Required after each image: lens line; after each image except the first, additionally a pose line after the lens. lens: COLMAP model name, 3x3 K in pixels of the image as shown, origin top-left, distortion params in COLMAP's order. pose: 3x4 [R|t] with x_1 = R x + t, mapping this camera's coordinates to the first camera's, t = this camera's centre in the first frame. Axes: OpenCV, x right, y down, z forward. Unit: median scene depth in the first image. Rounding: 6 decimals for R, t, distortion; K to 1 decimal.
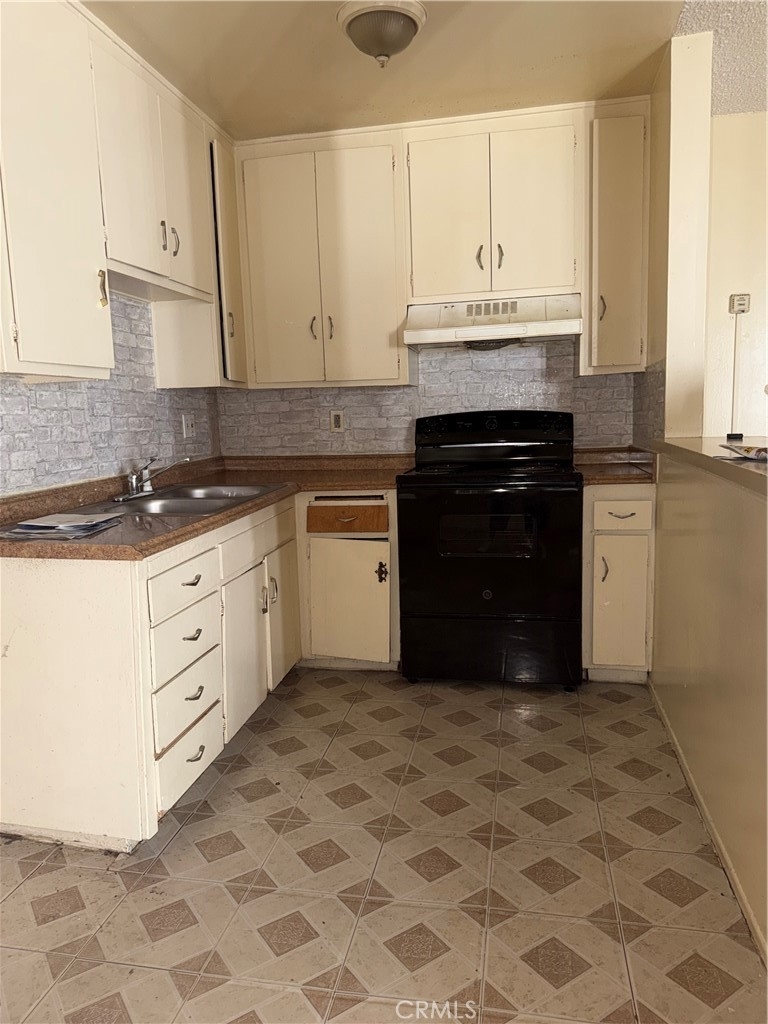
lens RADIAL K [[714.4, 0, 379.1], [0, 714.4, 517.5], [0, 0, 1]] dist [0.121076, -0.209612]
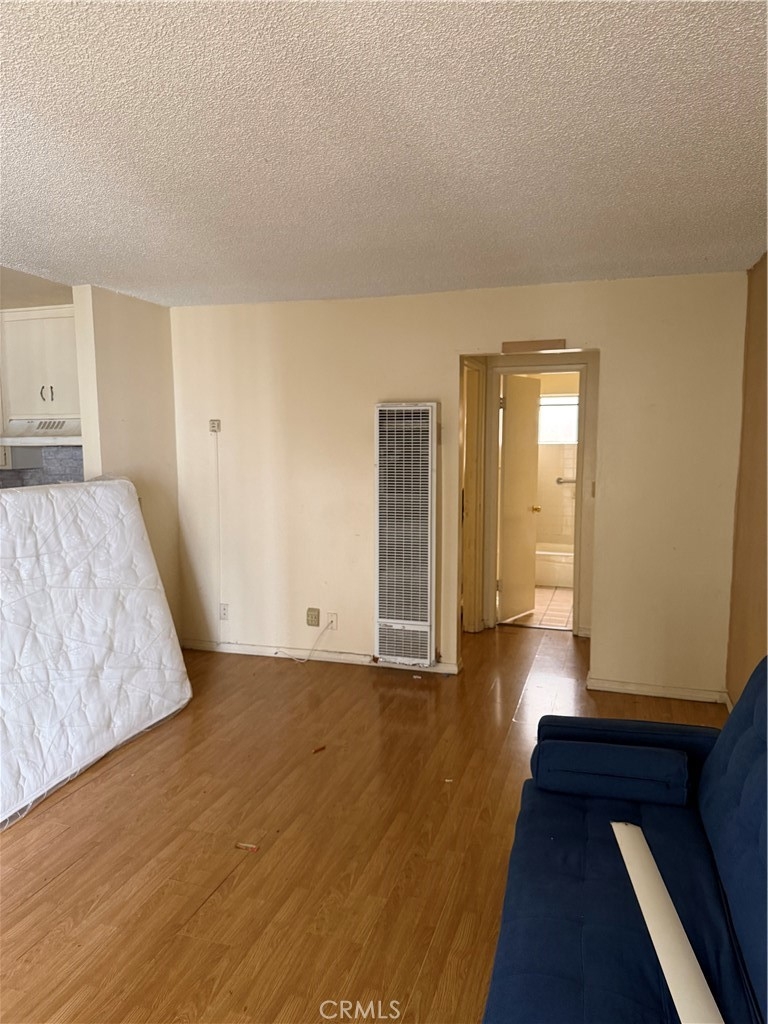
lens RADIAL K [[733.3, 0, 379.8], [0, 733.3, 511.1], [0, 0, 1]] dist [0.120363, -0.160940]
pose [[0.992279, 0.036924, -0.118399, 1.086048], [-0.042179, 0.998219, -0.042187, -0.064553], [0.116631, 0.046856, 0.992069, -0.532809]]
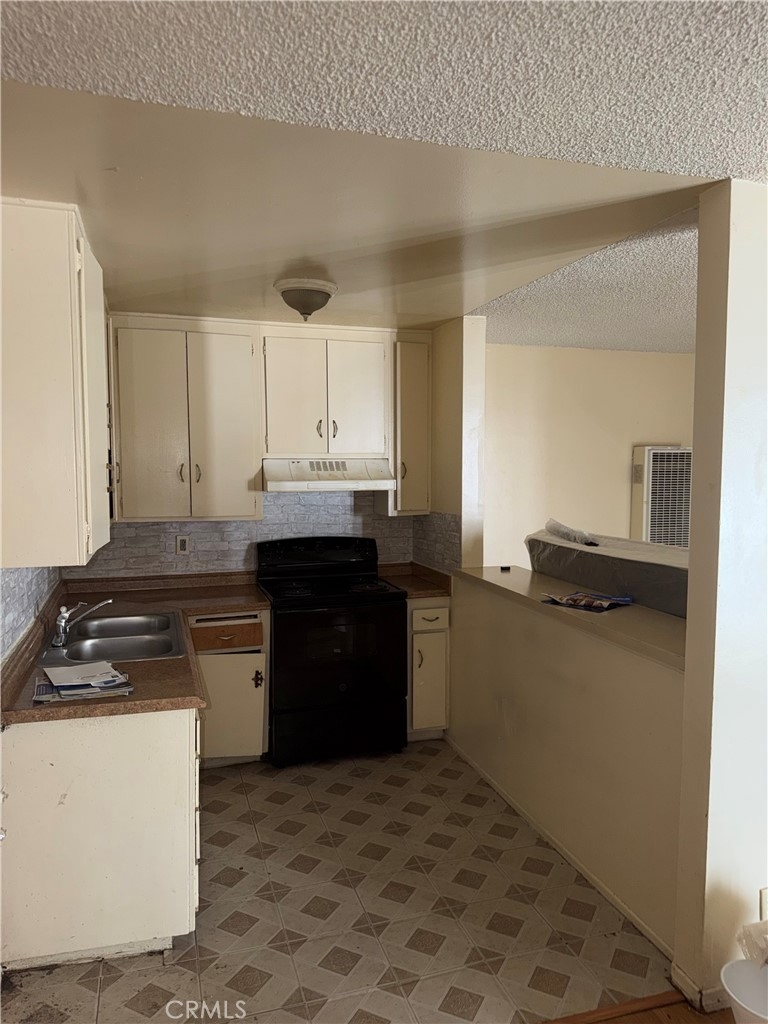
lens RADIAL K [[733.3, 0, 379.8], [0, 733.3, 511.1], [0, 0, 1]] dist [0.120363, -0.160940]
pose [[0.876002, -0.004567, 0.482286, -0.417933], [0.041983, 0.996882, -0.066815, -0.114830], [-0.480477, 0.078778, 0.873462, -0.218475]]
